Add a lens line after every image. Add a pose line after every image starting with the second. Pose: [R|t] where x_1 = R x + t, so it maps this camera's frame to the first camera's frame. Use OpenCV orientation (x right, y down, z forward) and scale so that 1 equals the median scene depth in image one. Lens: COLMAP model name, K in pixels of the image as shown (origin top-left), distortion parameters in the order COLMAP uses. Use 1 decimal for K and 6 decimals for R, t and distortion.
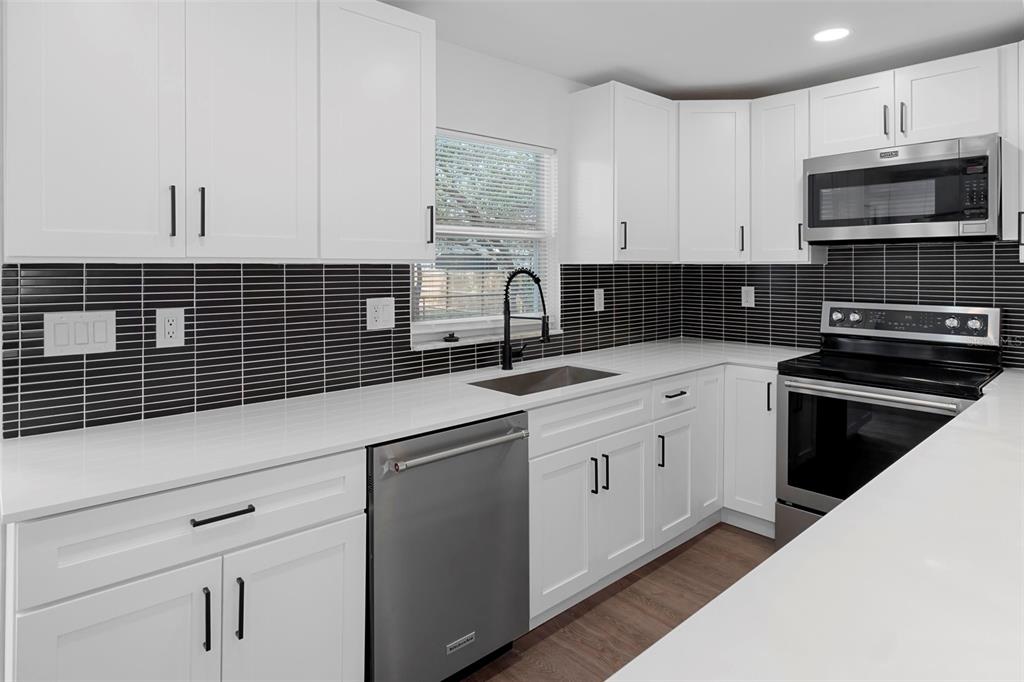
lens RADIAL K [[591.4, 0, 511.8], [0, 591.4, 265.2], [0, 0, 1]] dist [0.001975, 0.000583]
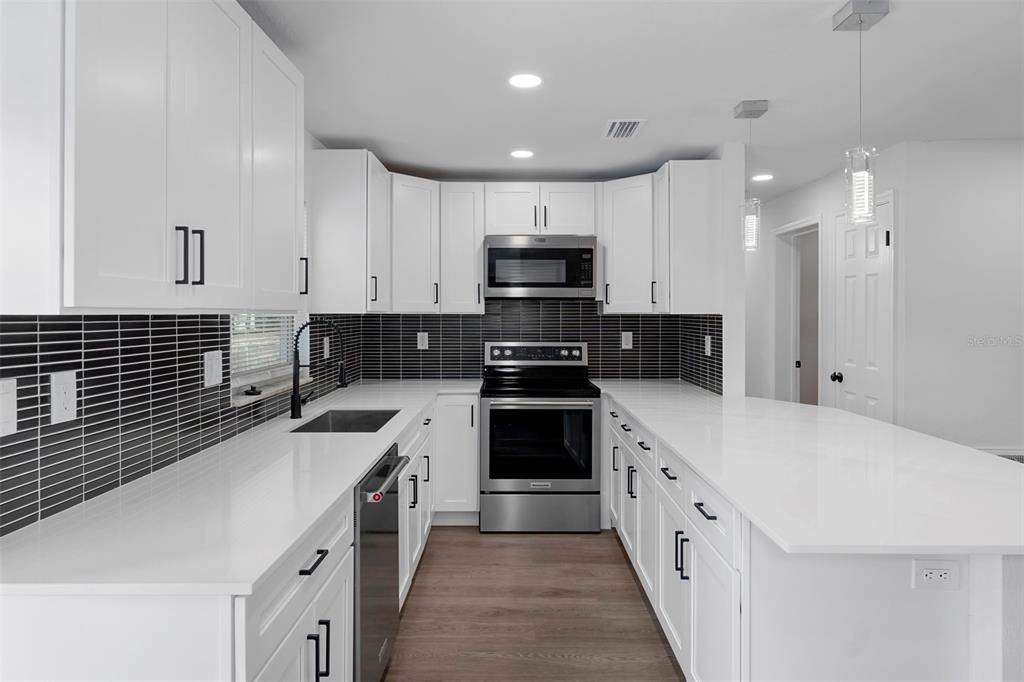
lens RADIAL K [[618.3, 0, 512.3], [0, 618.3, 310.7], [0, 0, 1]] dist [0.000816, 0.000299]
pose [[0.677319, 0.006086, 0.735664, -0.544526], [-0.003856, 0.999981, -0.004723, -0.004177], [-0.735679, 0.000362, 0.677330, 0.011984]]
